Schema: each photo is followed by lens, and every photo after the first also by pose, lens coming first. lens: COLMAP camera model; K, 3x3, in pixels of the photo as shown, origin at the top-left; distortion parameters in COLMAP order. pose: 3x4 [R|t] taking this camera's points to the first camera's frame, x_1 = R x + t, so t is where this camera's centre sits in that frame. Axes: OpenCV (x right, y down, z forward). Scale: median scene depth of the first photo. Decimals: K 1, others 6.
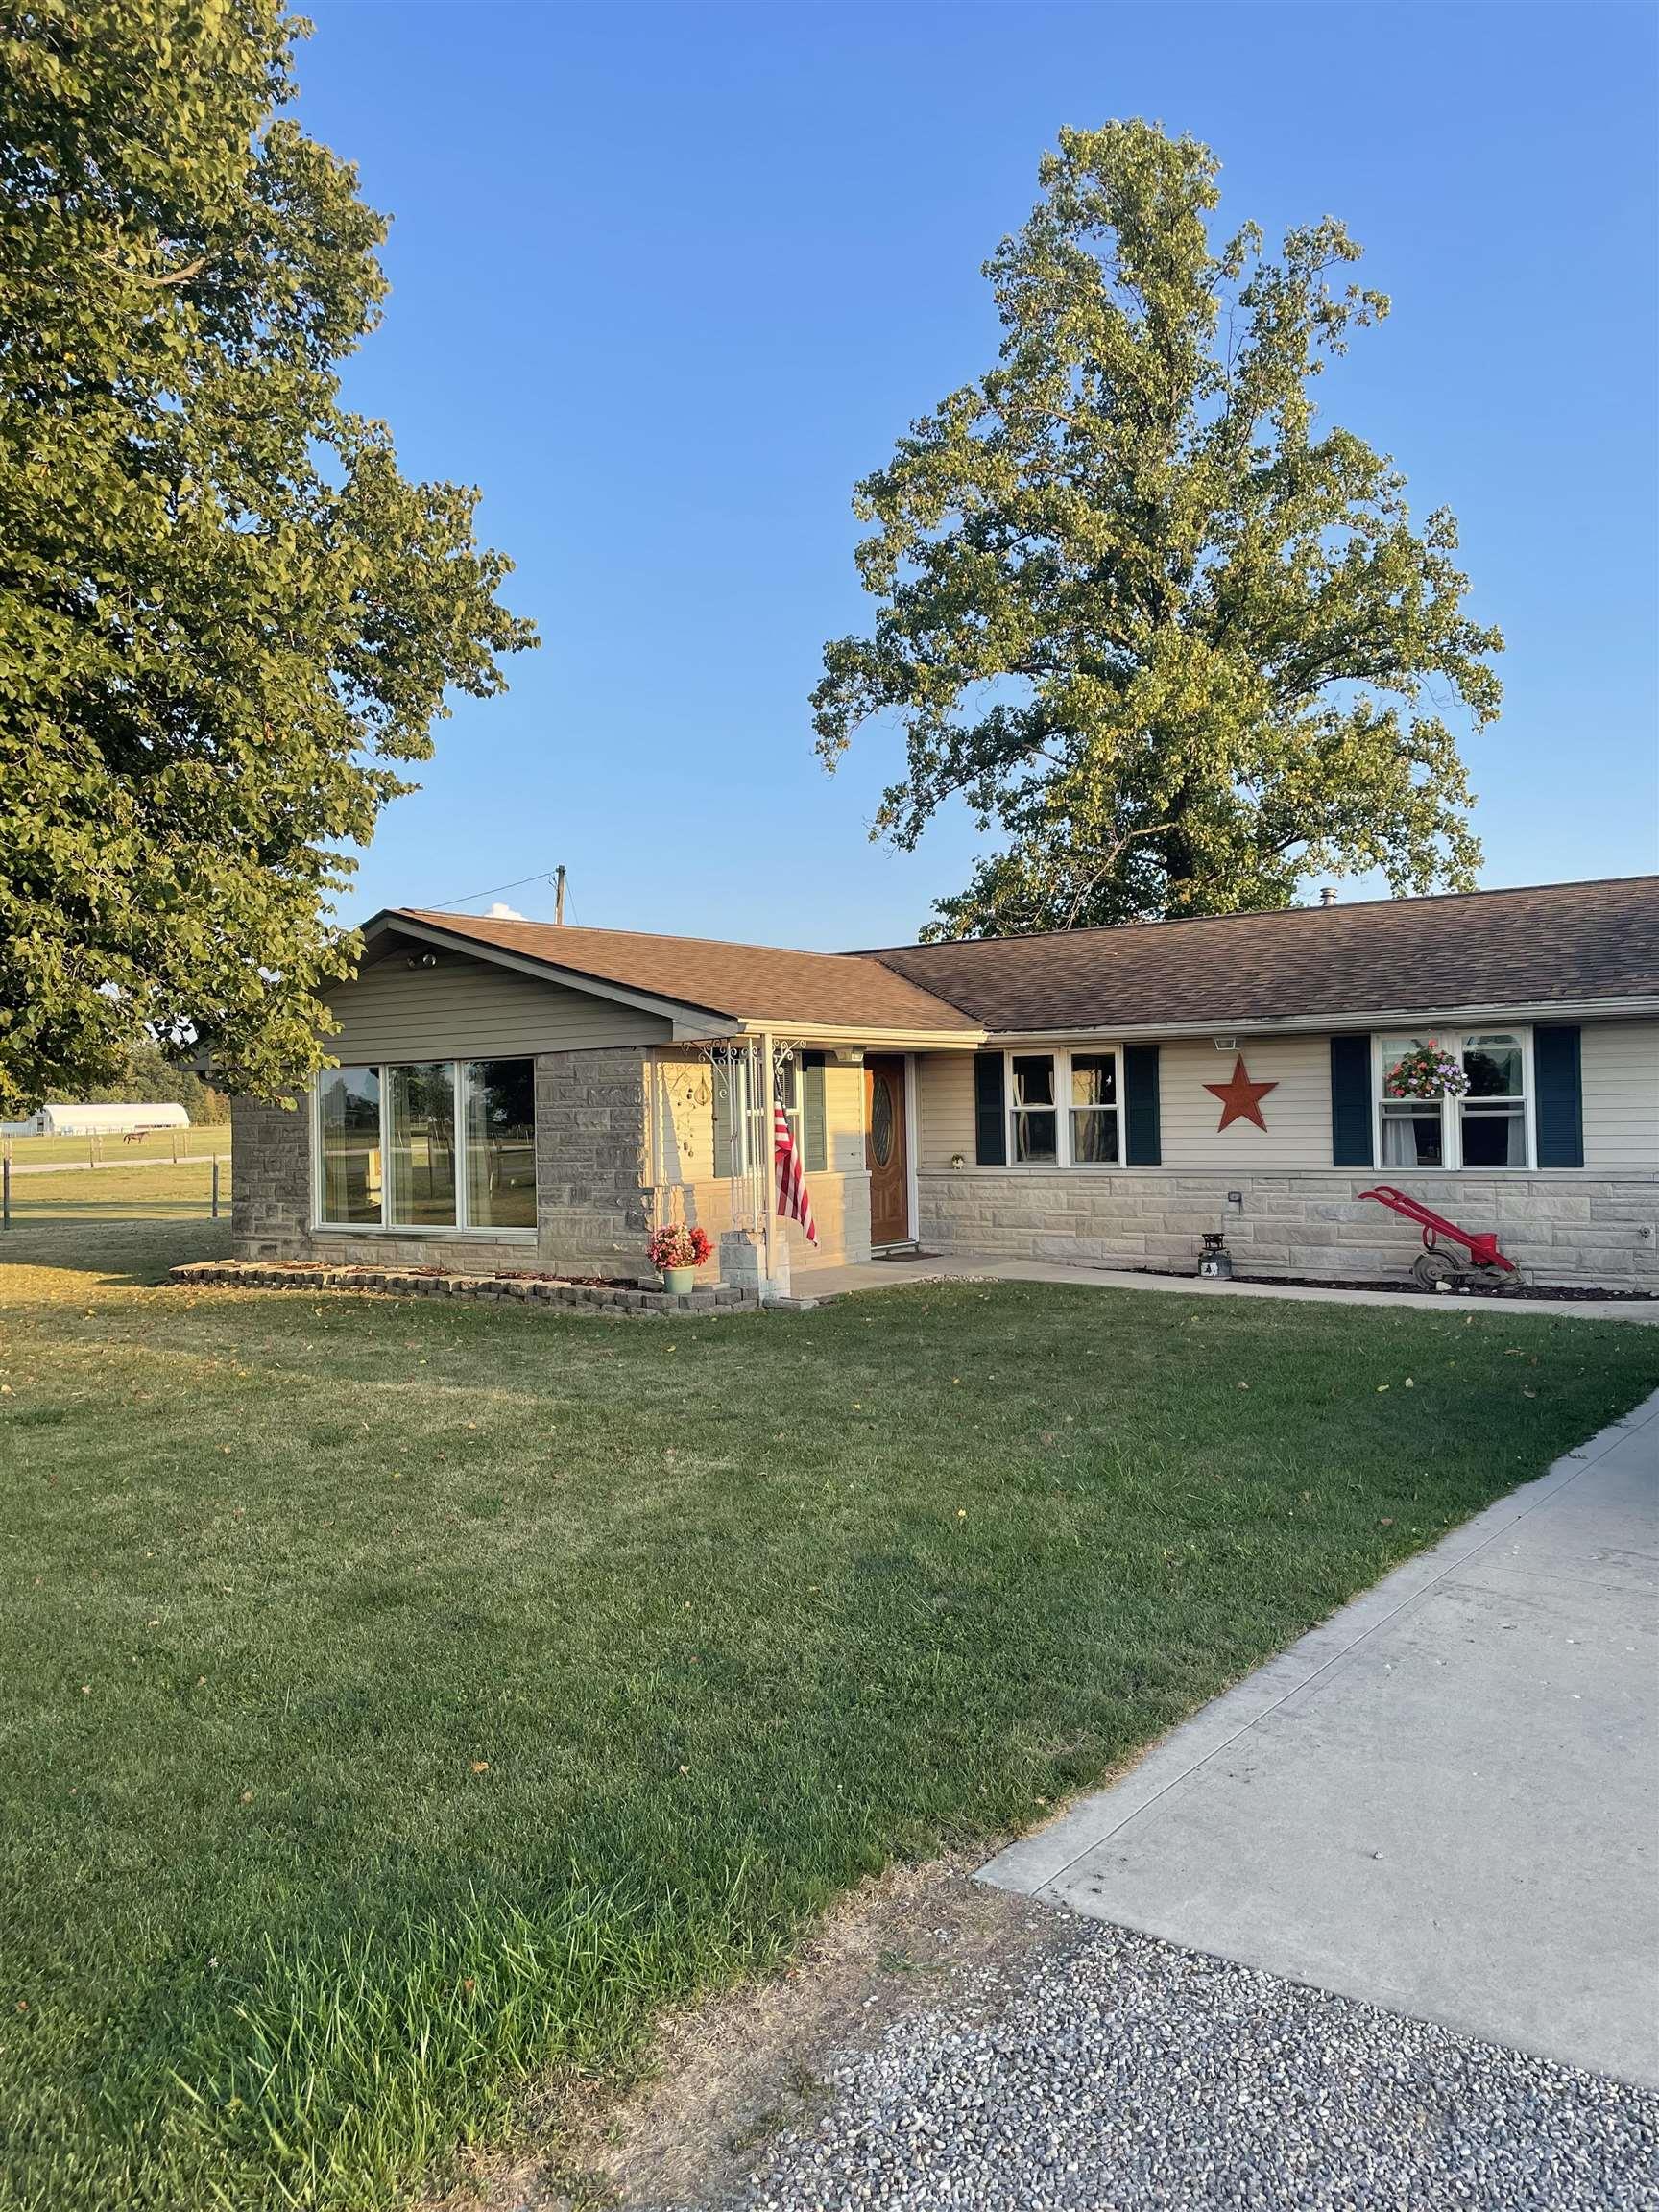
lens RADIAL K [[1662.1, 0, 824.3], [0, 1662.1, 1110.9], [0, 0, 1]] dist [0.015505, 0.000996]
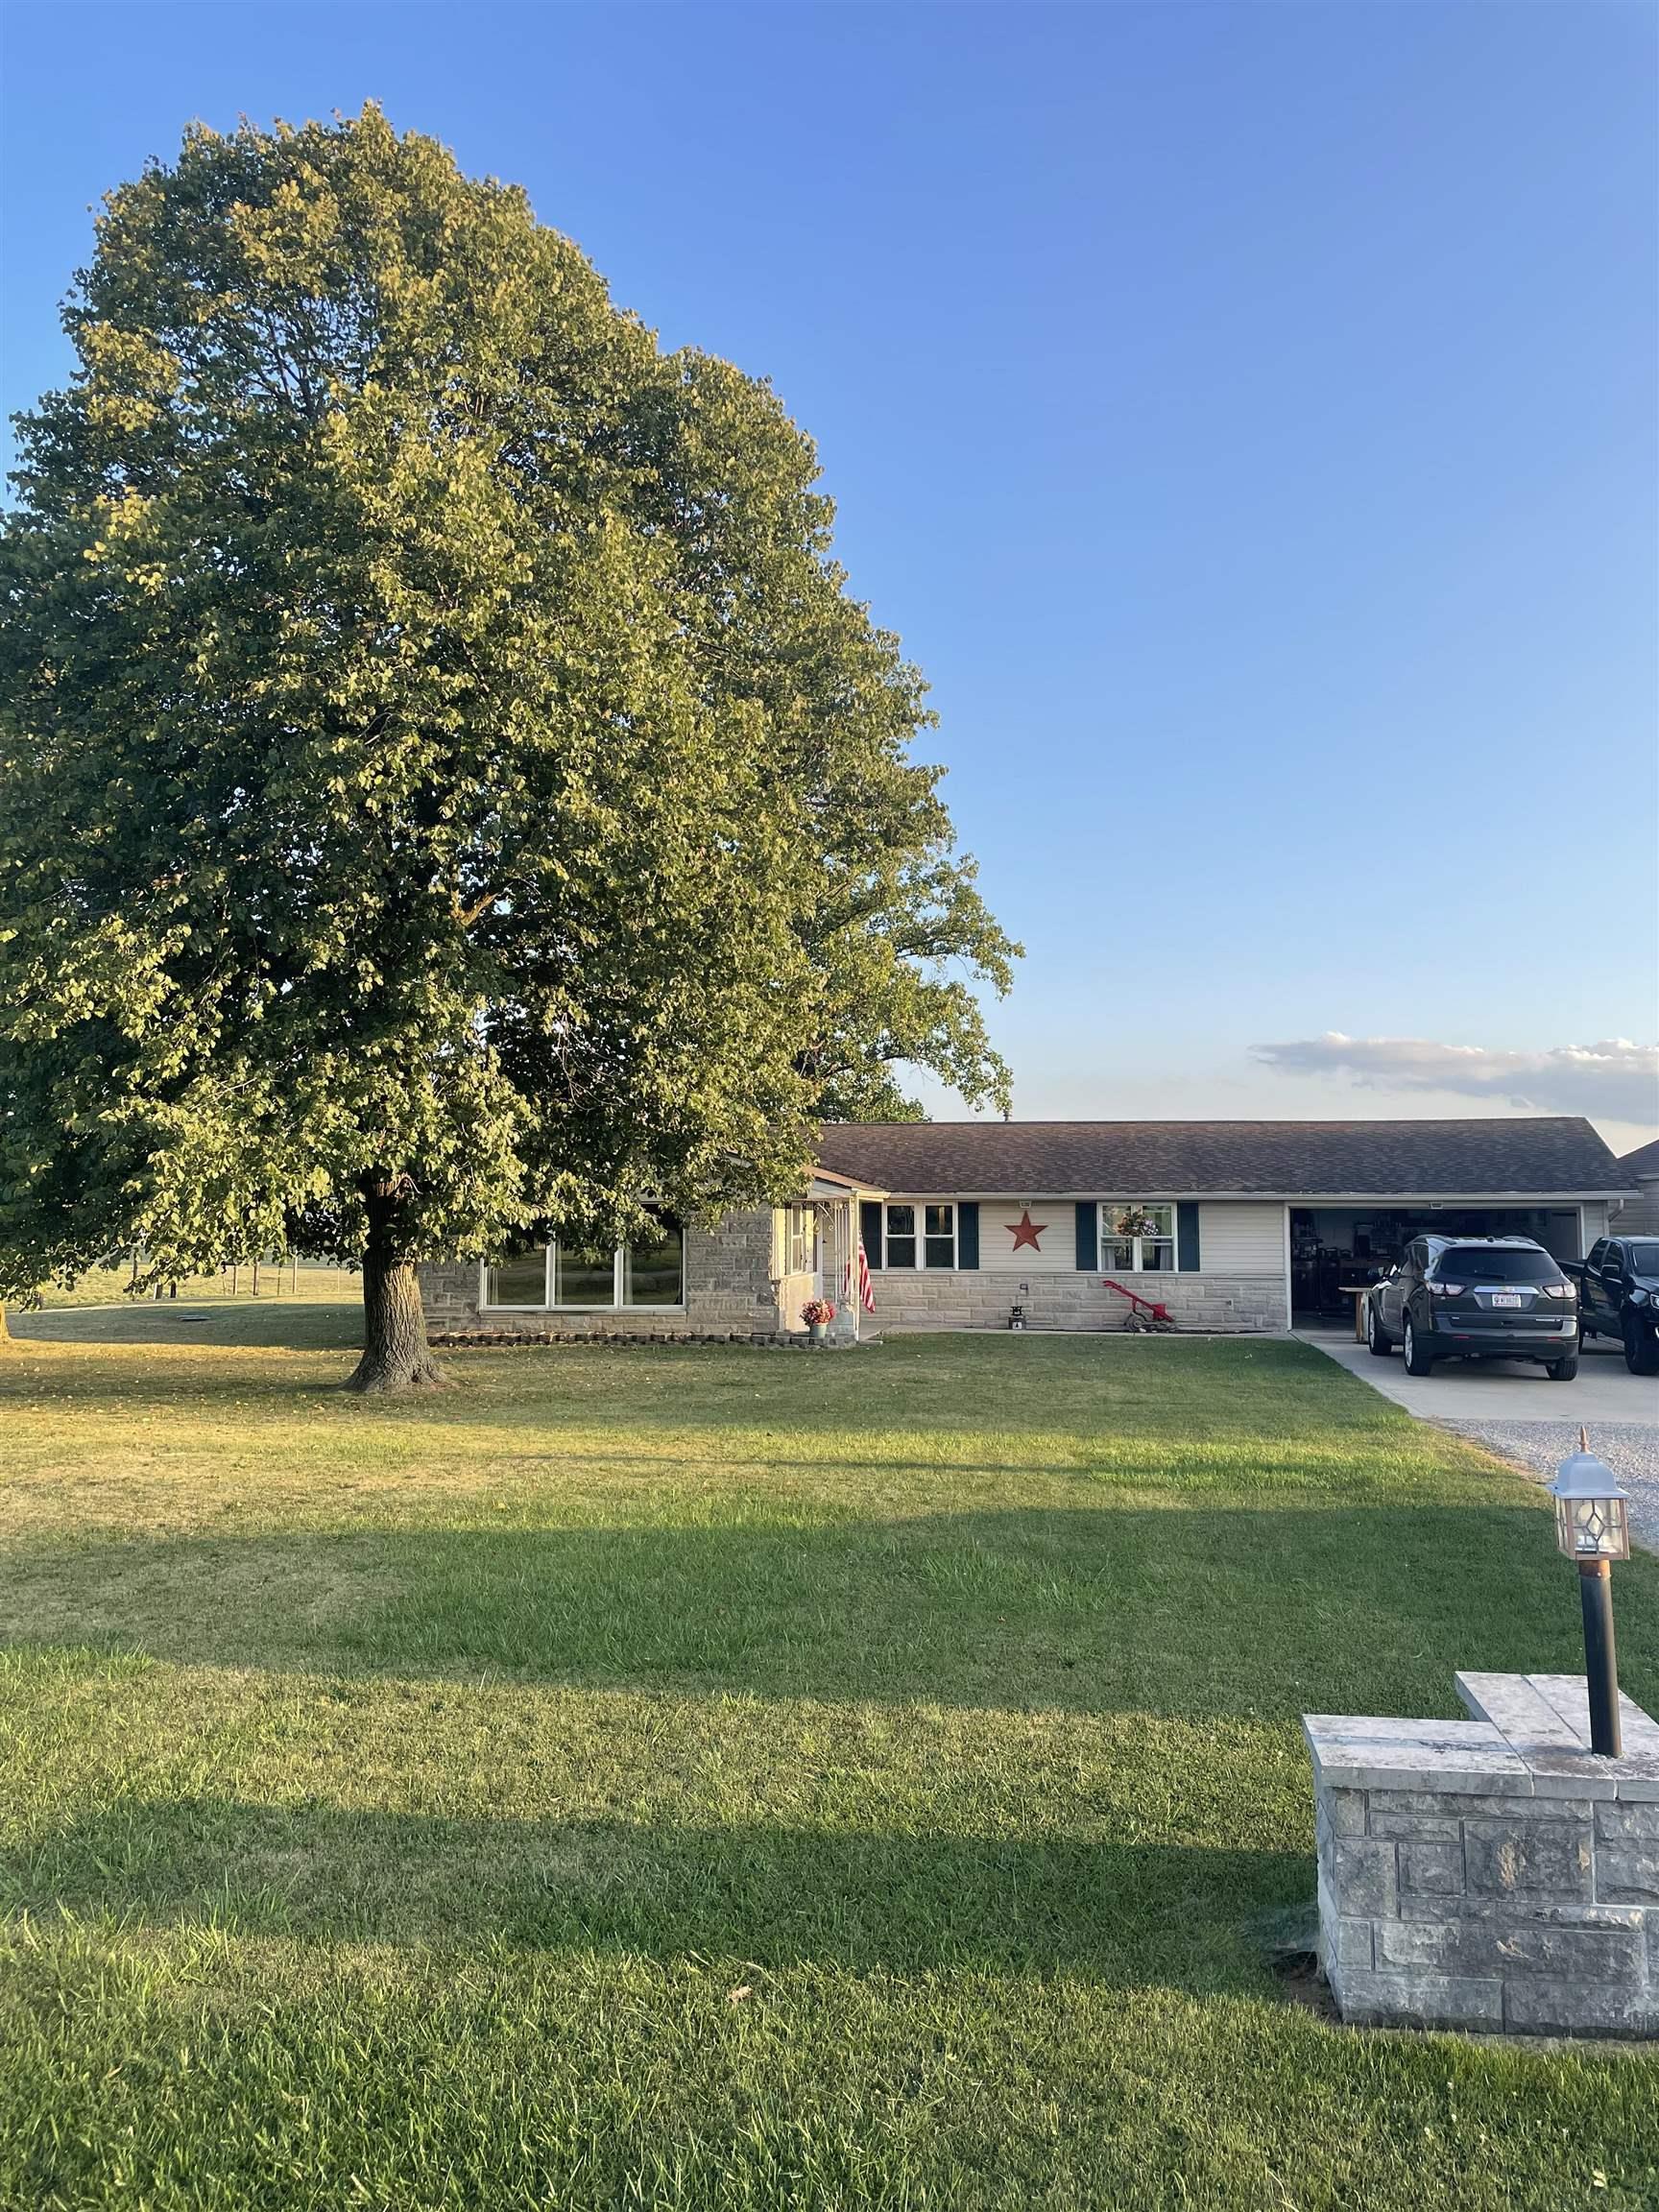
lens RADIAL K [[1662.1, 0, 833.6], [0, 1662.1, 1099.4], [0, 0, 1]] dist [0.015505, 0.000996]
pose [[0.885238, 0.052026, 0.462219, -0.814887], [-0.017595, 0.996759, -0.078495, -0.007376], [-0.464805, 0.061354, 0.883285, -0.559401]]
